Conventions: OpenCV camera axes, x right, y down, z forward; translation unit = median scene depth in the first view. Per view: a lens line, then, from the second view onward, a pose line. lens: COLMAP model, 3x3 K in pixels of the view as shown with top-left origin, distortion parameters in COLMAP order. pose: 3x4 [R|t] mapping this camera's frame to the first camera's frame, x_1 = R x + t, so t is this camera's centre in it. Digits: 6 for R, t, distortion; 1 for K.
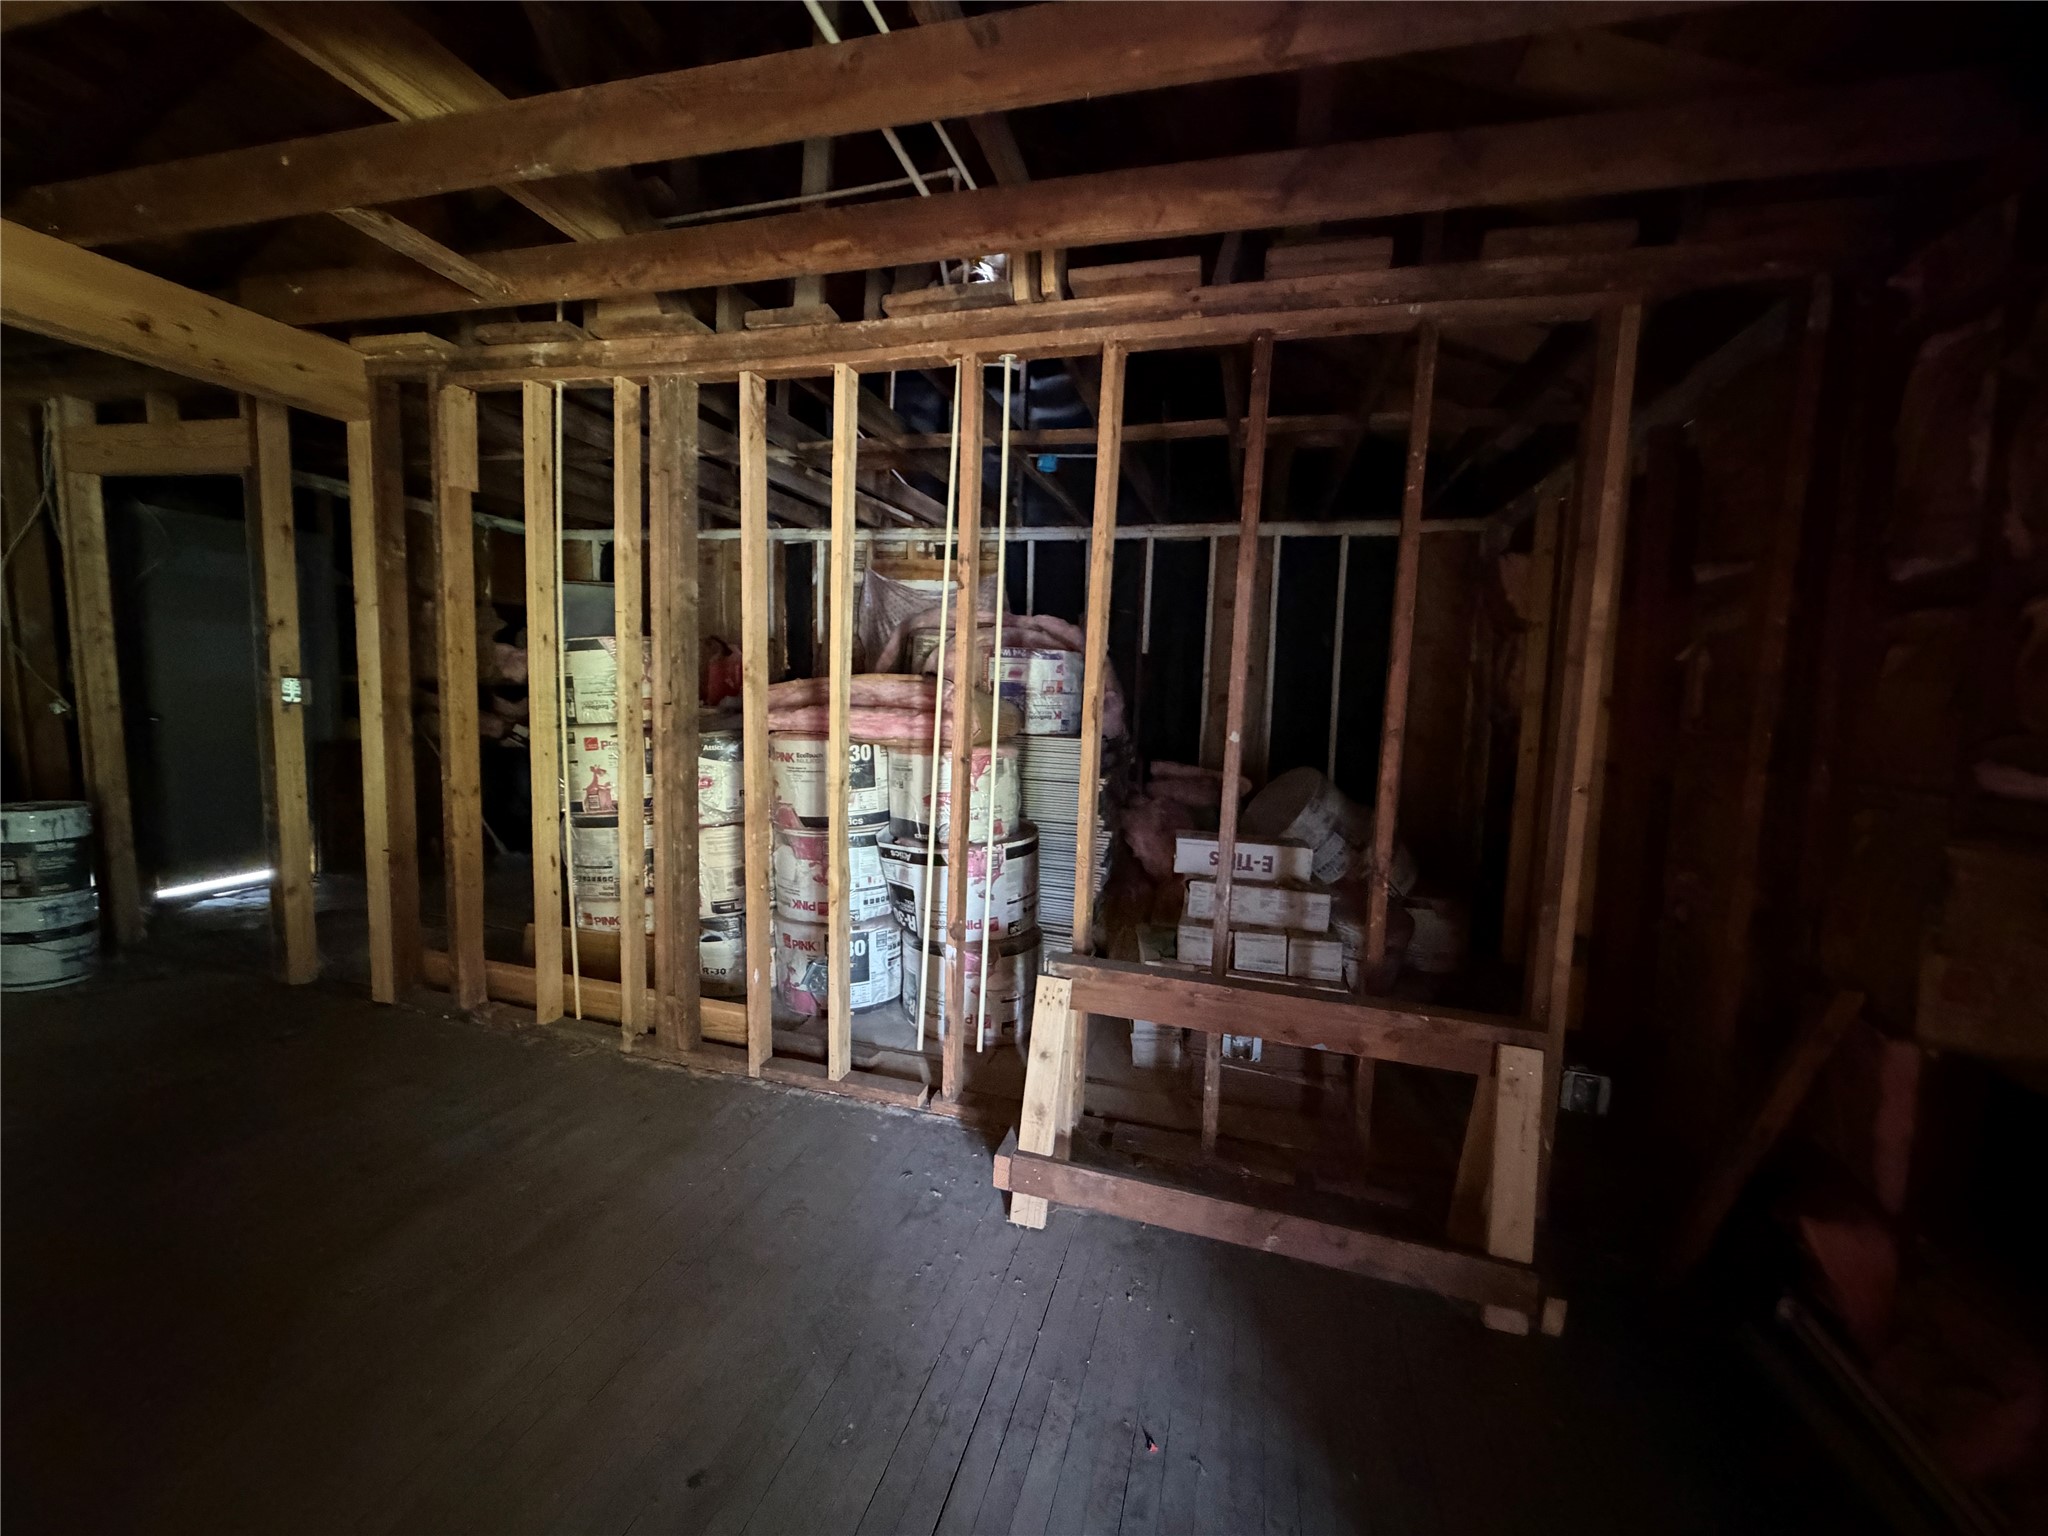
lens RADIAL K [[813.0, 0, 1019.6], [0, 813.0, 759.4], [0, 0, 1]] dist [-0.001414, -0.000224]
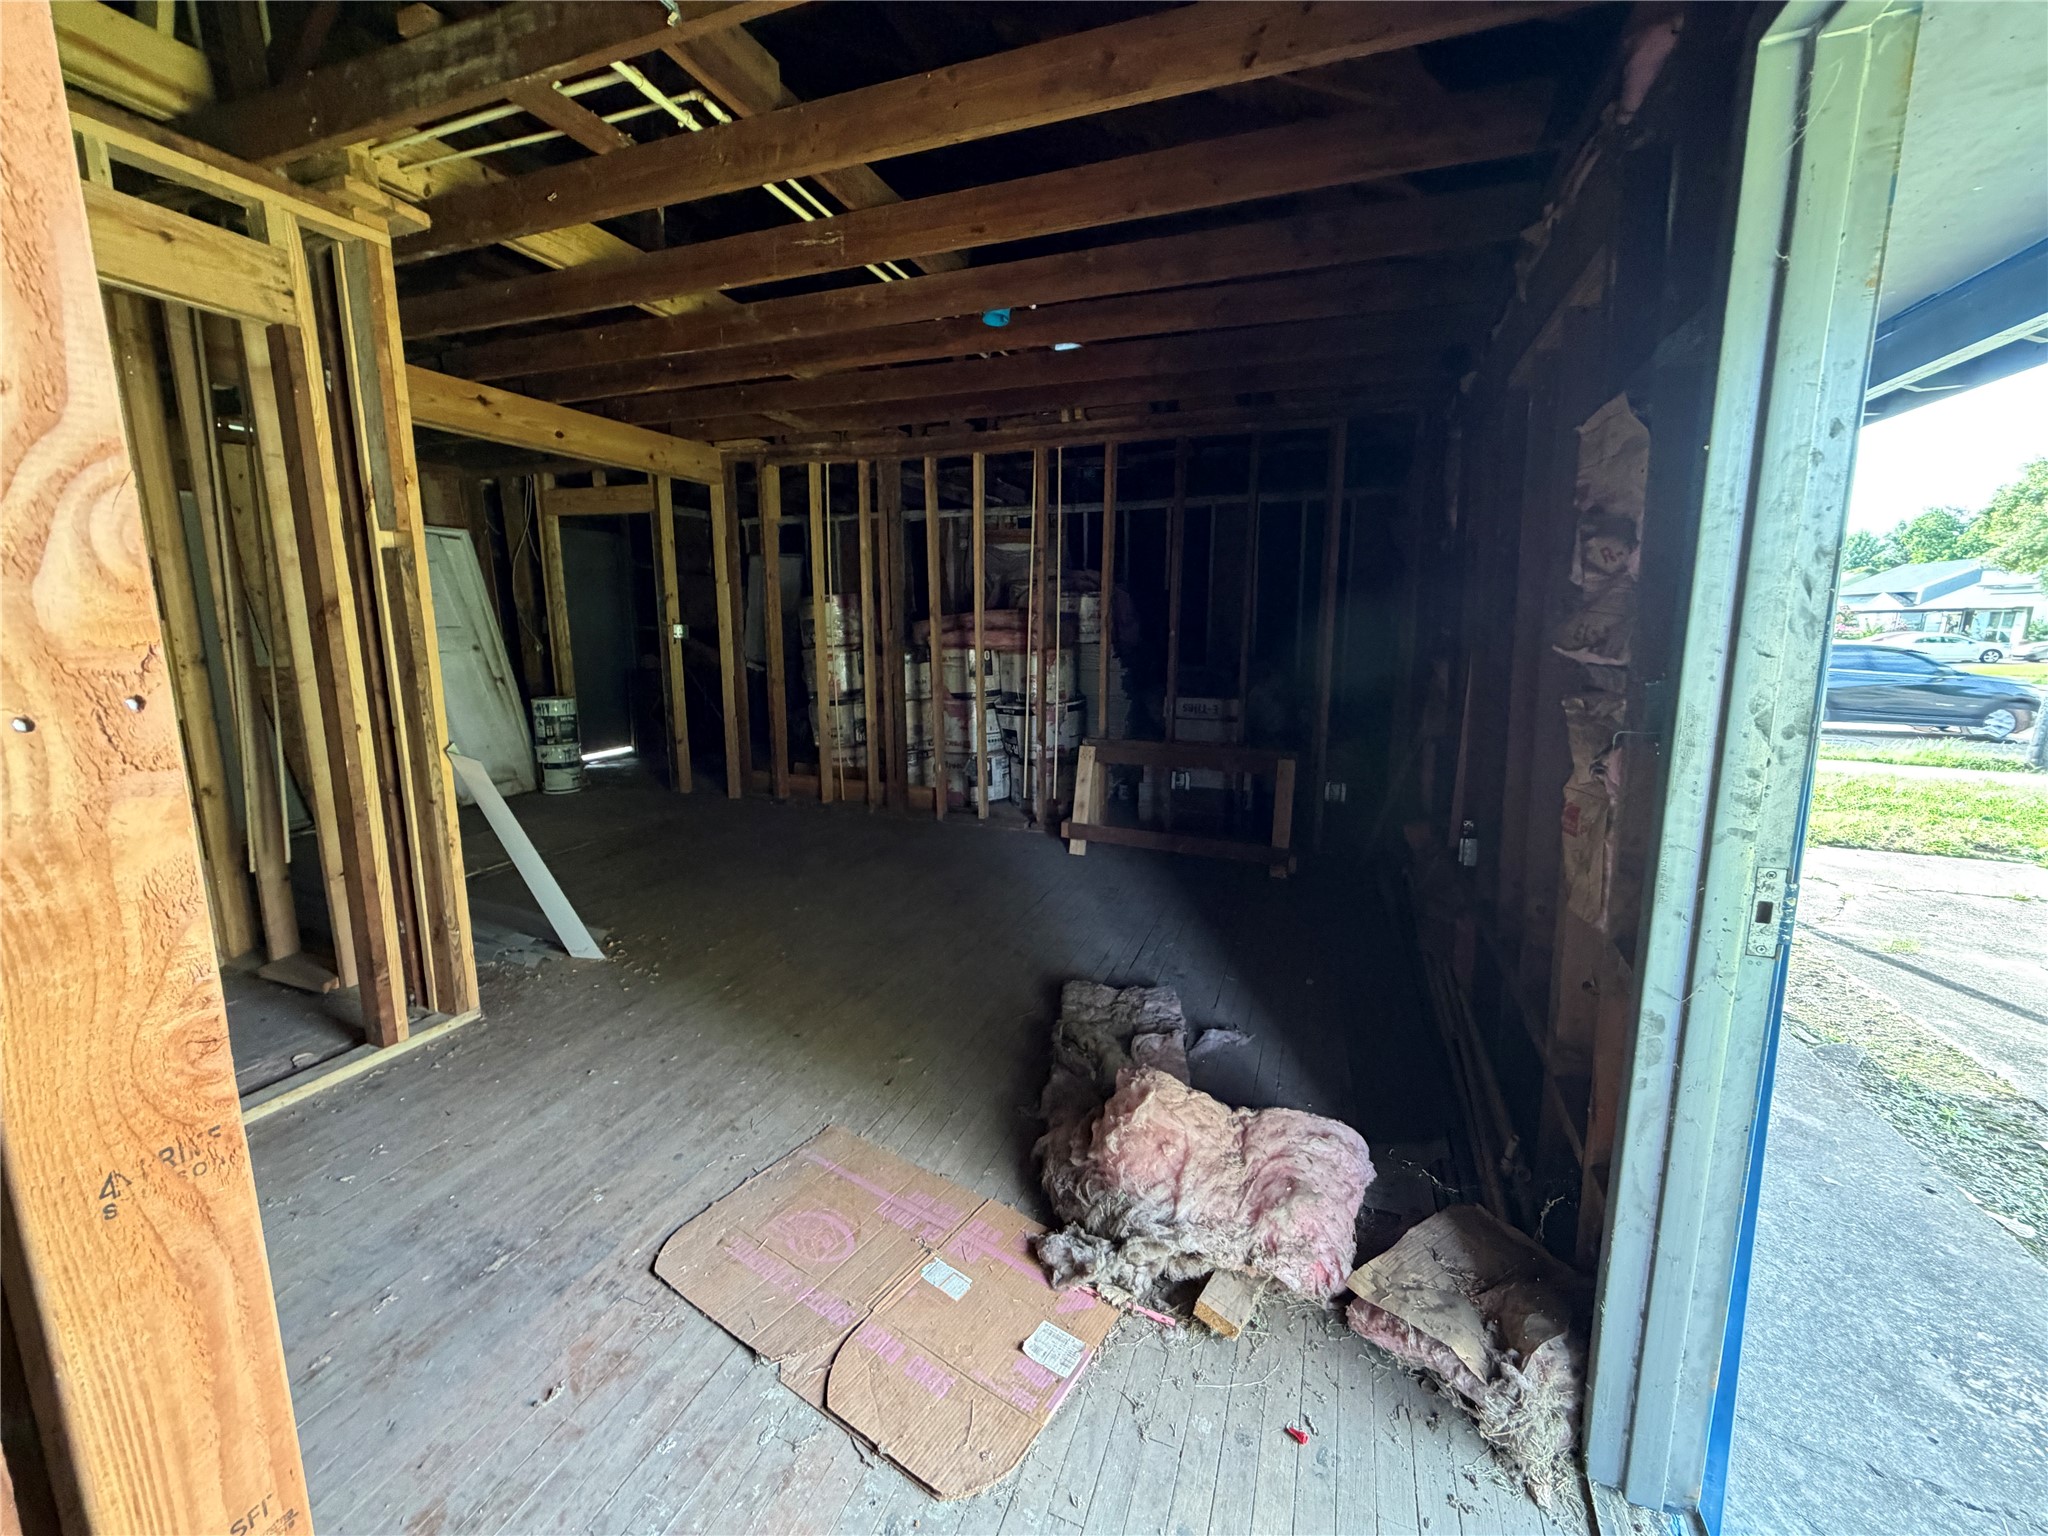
lens RADIAL K [[813.0, 0, 1023.5], [0, 813.0, 761.7], [0, 0, 1]] dist [-0.001414, -0.000224]
pose [[0.995576, -0.021734, -0.091414, 0.048054], [0.028713, 0.996714, 0.075738, 0.094801], [0.089468, -0.078027, 0.992929, -0.806002]]
